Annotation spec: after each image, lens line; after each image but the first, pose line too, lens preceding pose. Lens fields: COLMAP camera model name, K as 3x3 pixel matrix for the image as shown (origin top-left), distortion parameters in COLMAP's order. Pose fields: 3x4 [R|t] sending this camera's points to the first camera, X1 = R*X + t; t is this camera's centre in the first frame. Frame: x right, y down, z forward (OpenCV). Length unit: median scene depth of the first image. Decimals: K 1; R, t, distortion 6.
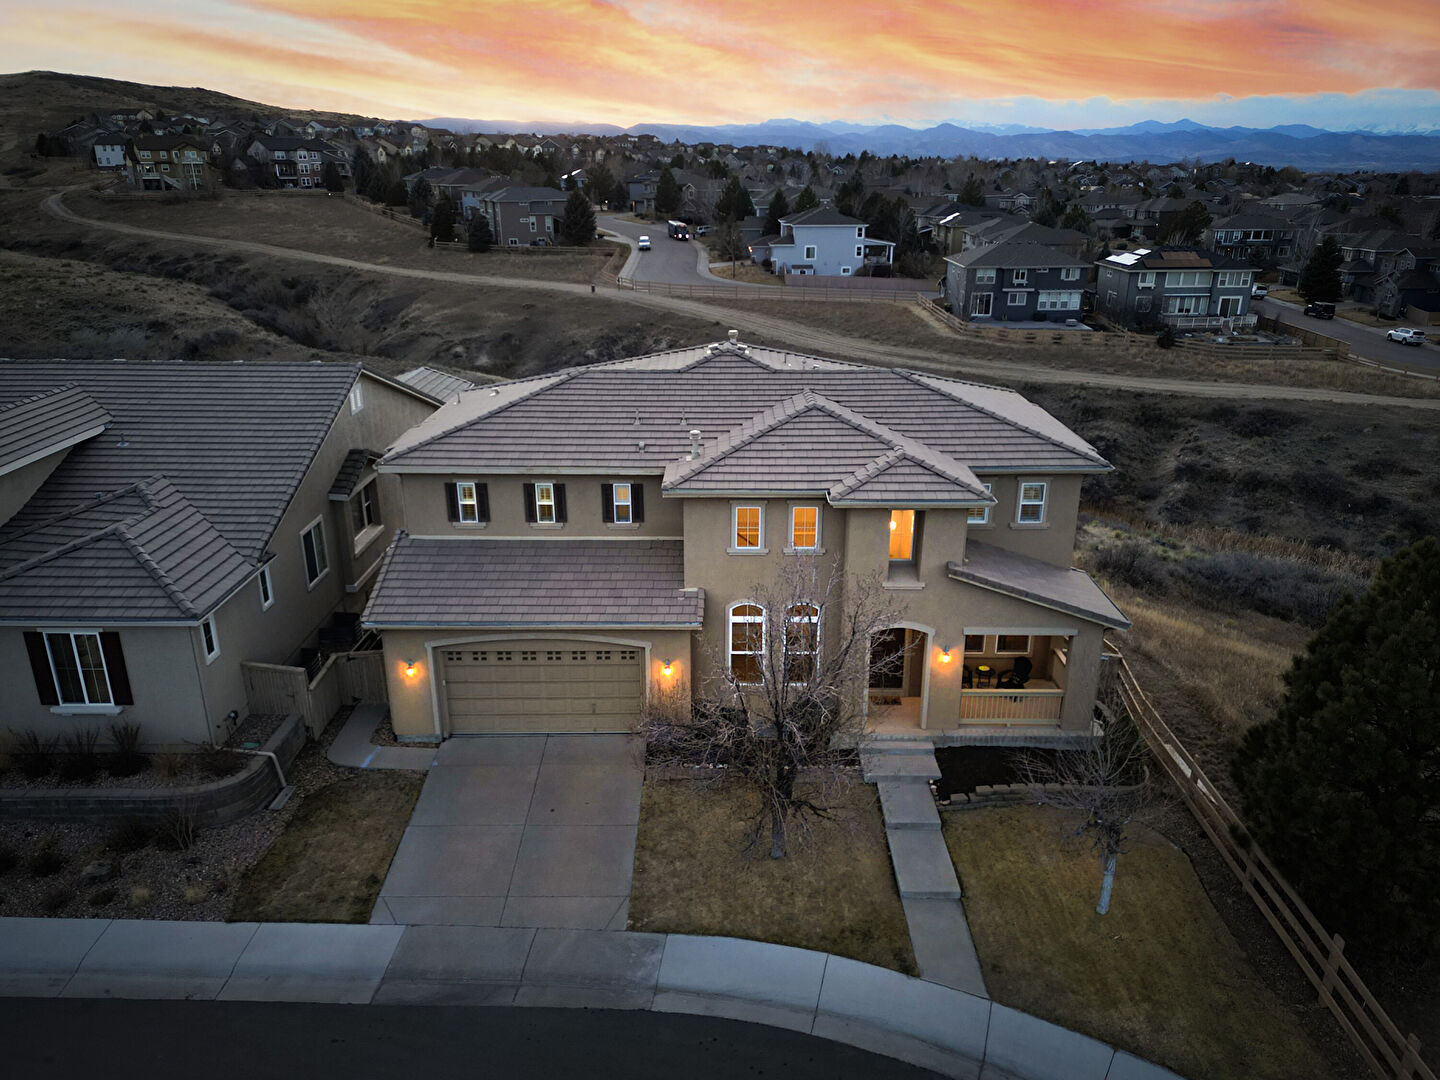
lens RADIAL K [[1081.6, 0, 721.1], [0, 1081.6, 586.3], [0, 0, 1]] dist [0.081001, -0.071529]
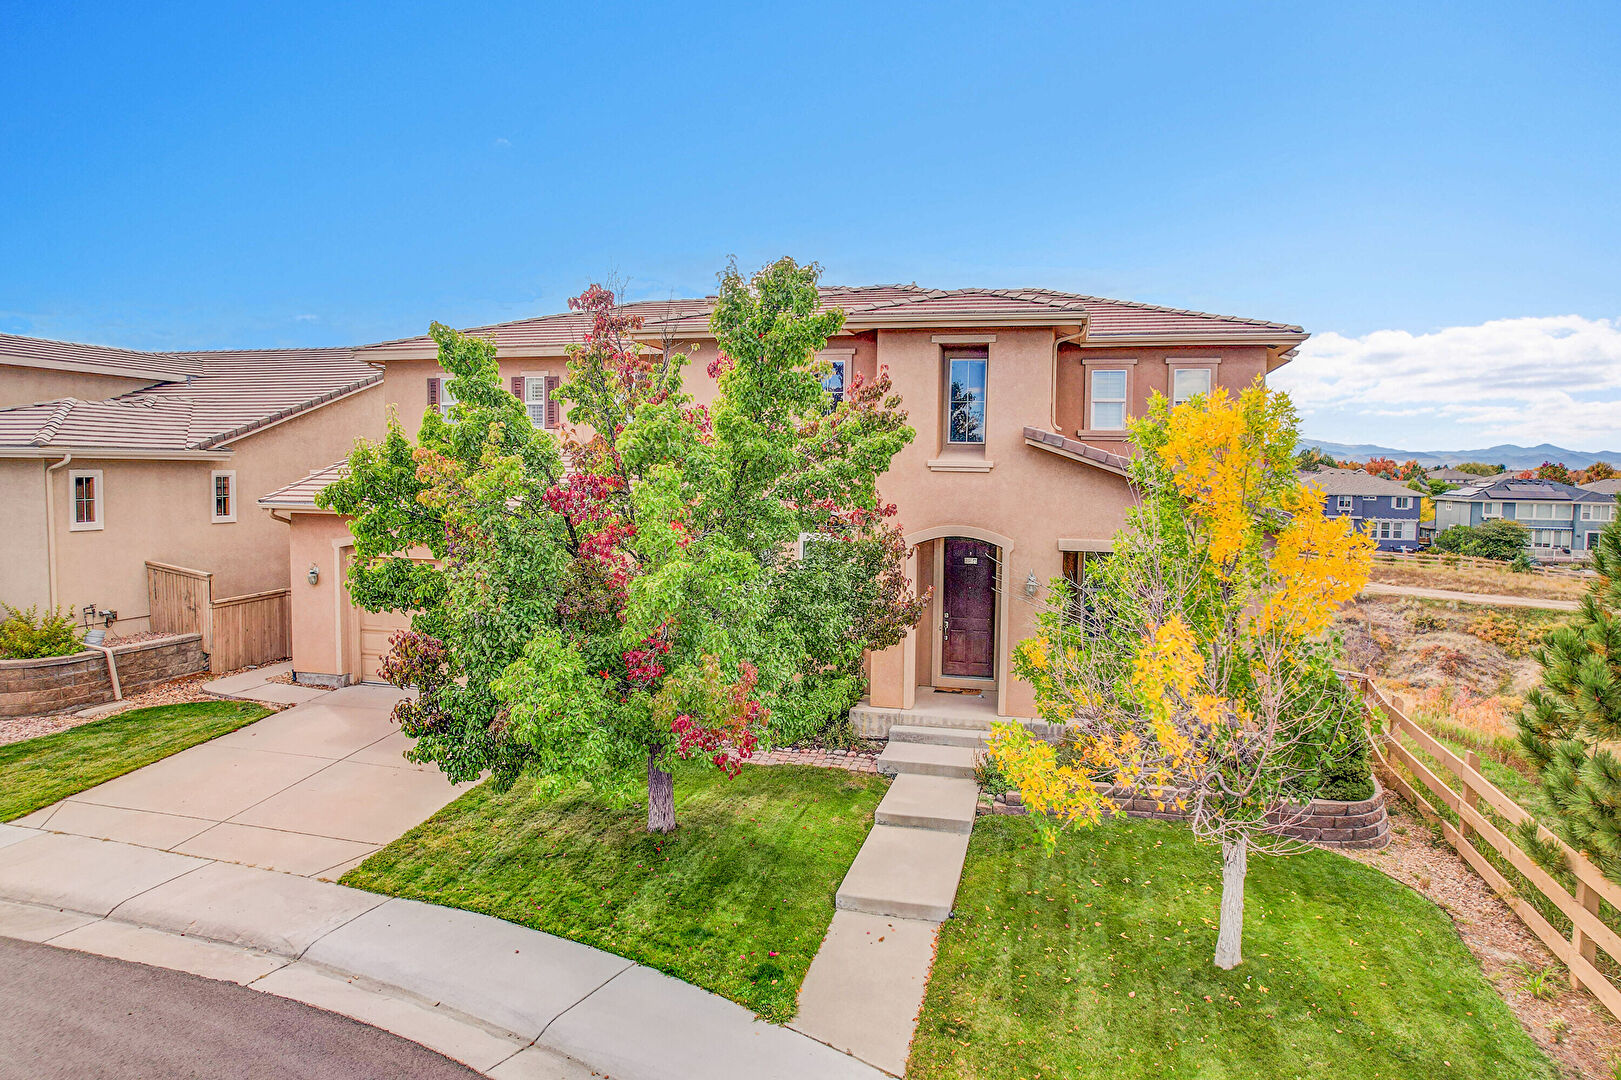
lens RADIAL K [[1035.2, 0, 806.7], [0, 1035.2, 534.9], [0, 0, 1]] dist [-0.076479, 0.065407]
pose [[0.966515, 0.028286, -0.255045, 0.075402], [-0.104427, 0.951240, -0.290236, 0.071764], [0.234400, 0.307152, 0.922342, 0.134110]]
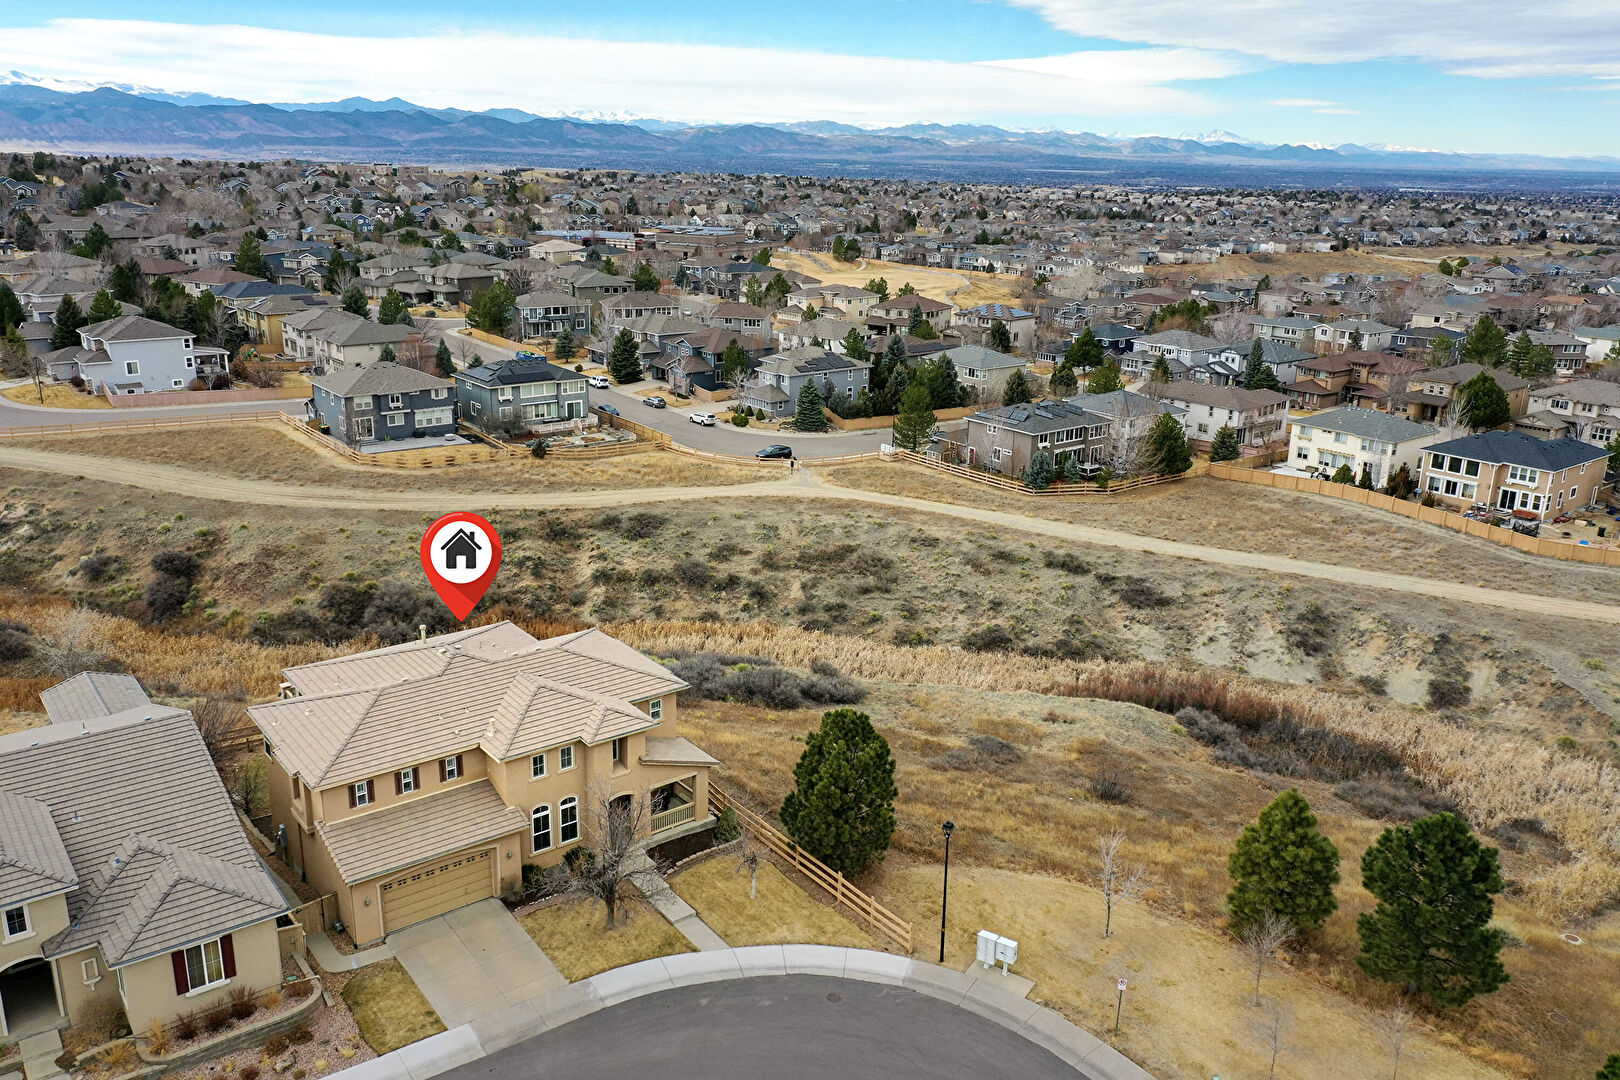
lens RADIAL K [[1273.6, 0, 810.2], [0, 1273.6, 538.9], [0, 0, 1]] dist [-0.005820, 0.008300]
pose [[0.784018, -0.165093, 0.598381, -0.271044], [0.203671, 0.979034, 0.003259, -0.110642], [-0.586373, 0.119318, 0.801205, -0.338242]]
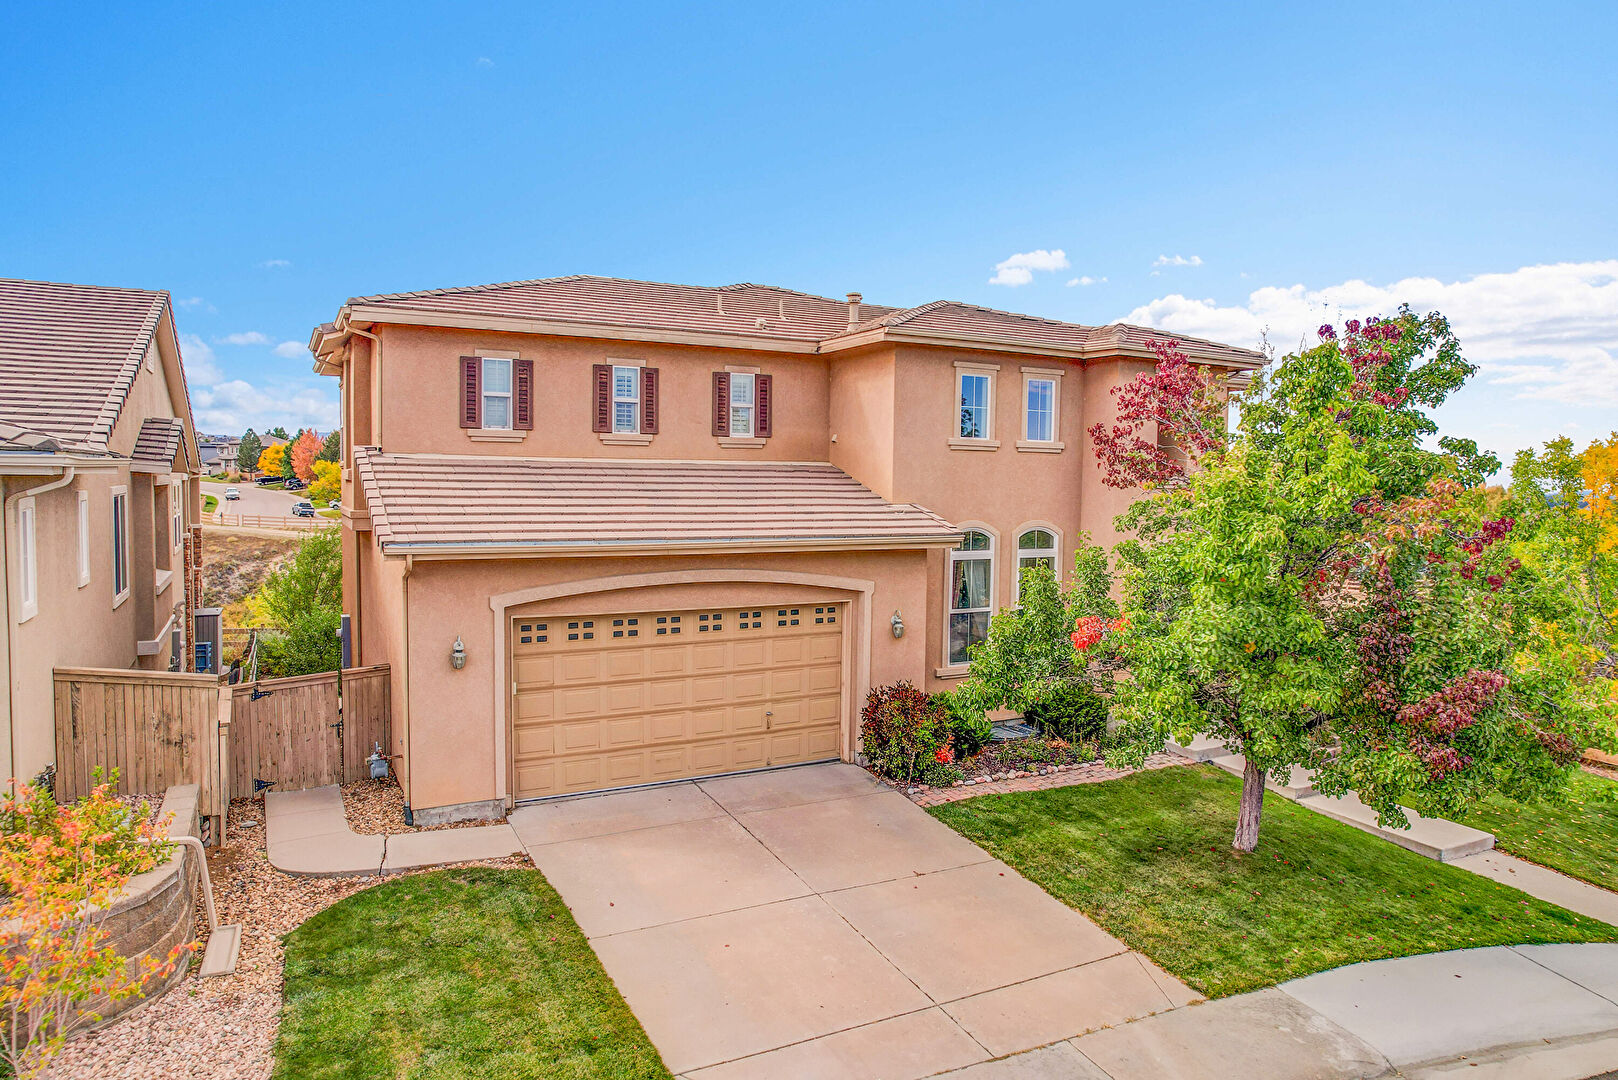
lens RADIAL K [[1033.3, 0, 804.5], [0, 1033.3, 538.6], [0, 0, 1]] dist [-0.076479, 0.065407]
pose [[0.881647, -0.016805, 0.471610, -0.119075], [0.158382, 0.951938, -0.262164, 0.056060], [-0.444538, 0.305831, 0.841935, 0.170434]]
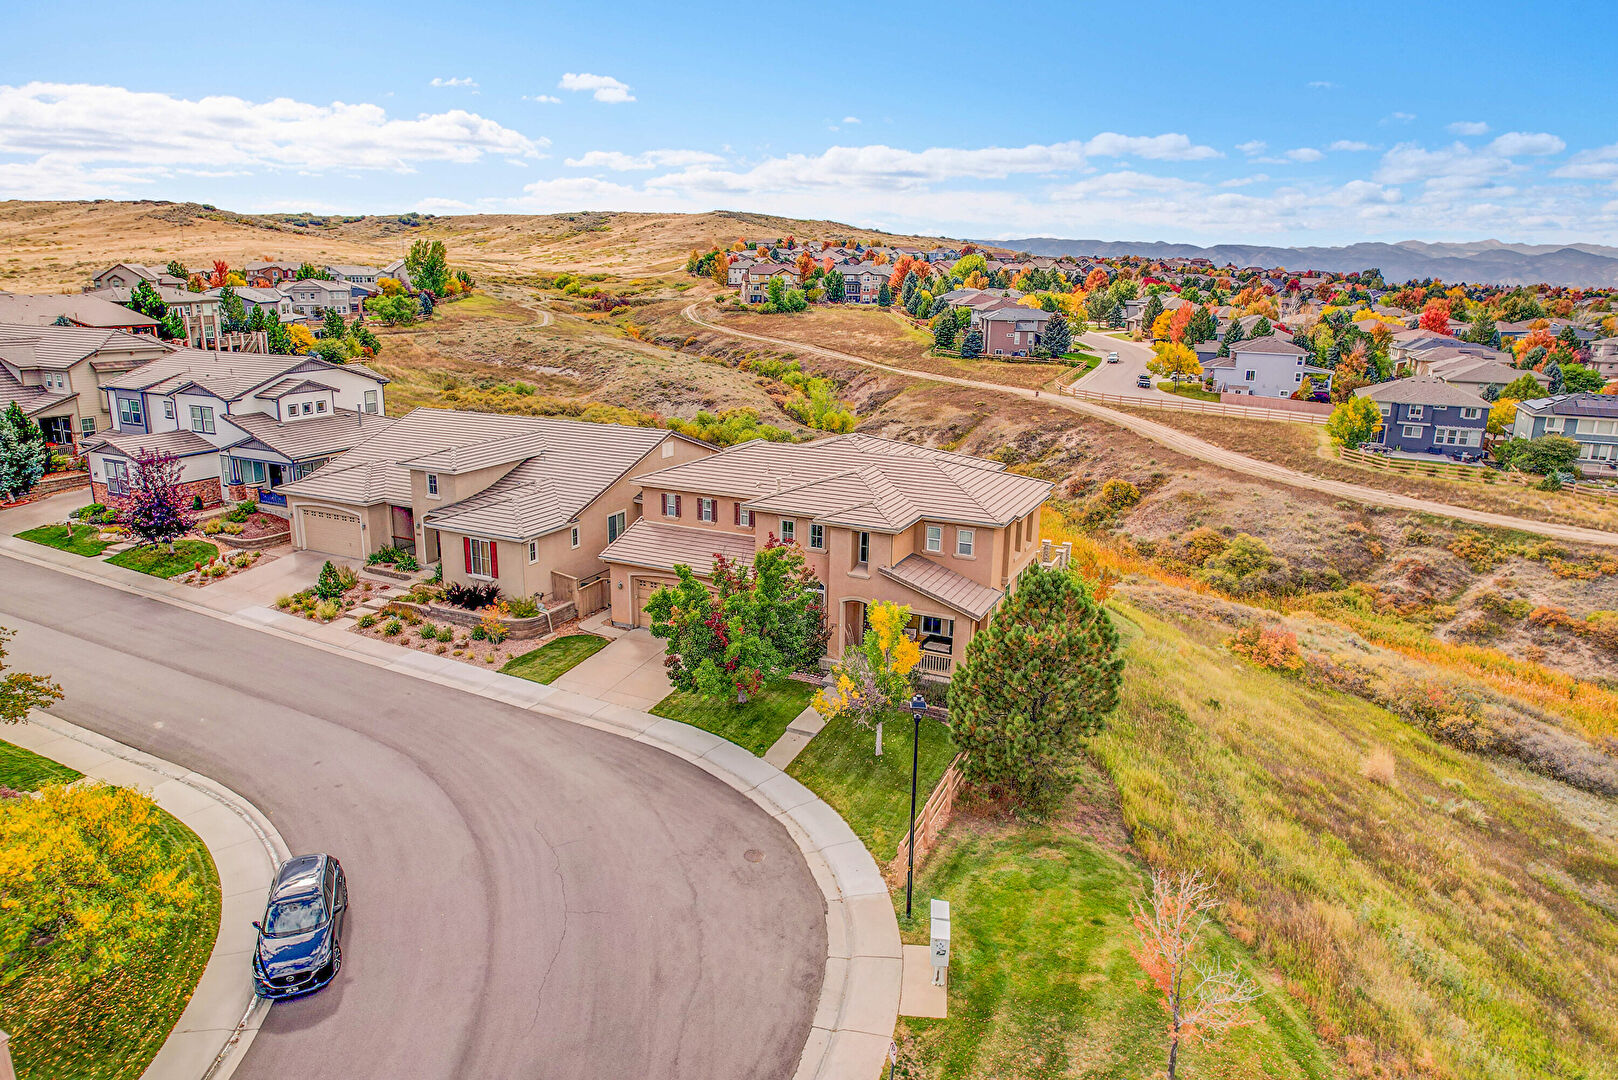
lens RADIAL K [[1033.3, 0, 804.8], [0, 1033.3, 540.1], [0, 0, 1]] dist [-0.076479, 0.065407]
pose [[0.903685, 0.120853, -0.410790, 0.240320], [-0.168103, 0.982455, -0.080770, 0.029022], [0.393821, 0.142046, 0.908145, -0.169948]]
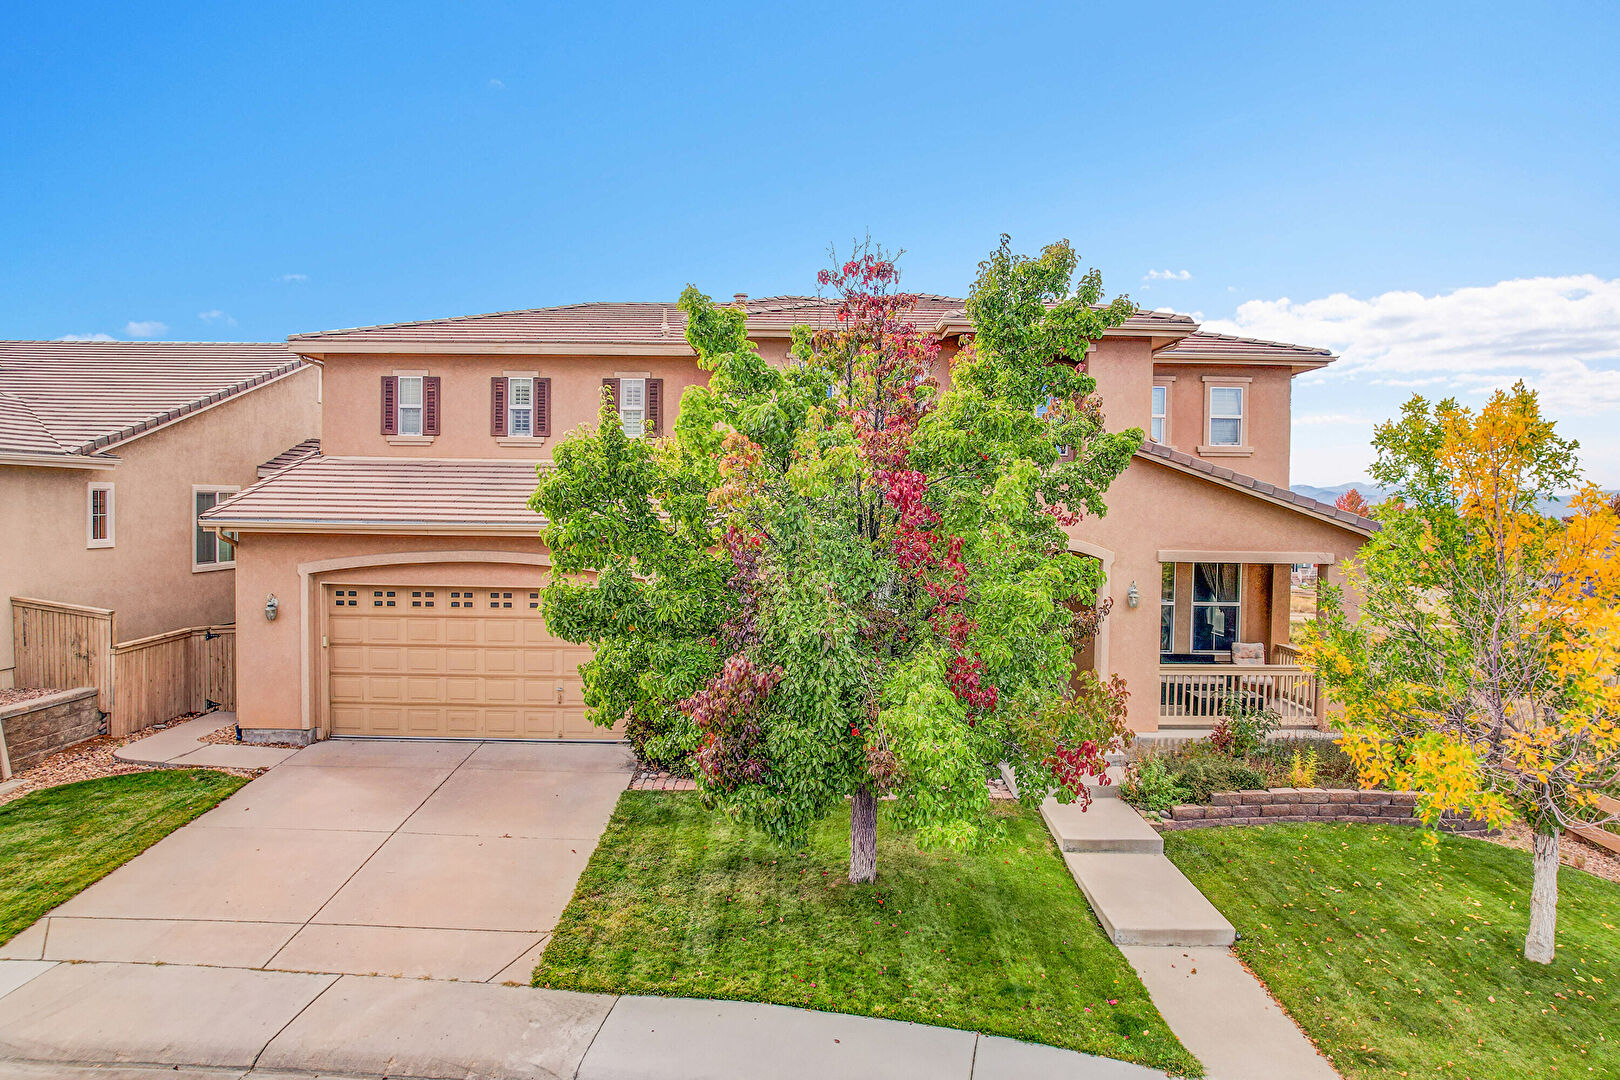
lens RADIAL K [[1034.6, 0, 808.6], [0, 1034.6, 545.9], [0, 0, 1]] dist [-0.076479, 0.065407]
pose [[0.999905, 0.013718, -0.001336, 0.007478], [-0.013408, 0.945685, -0.324807, 0.073839], [-0.003192, 0.324794, 0.945779, 0.141954]]
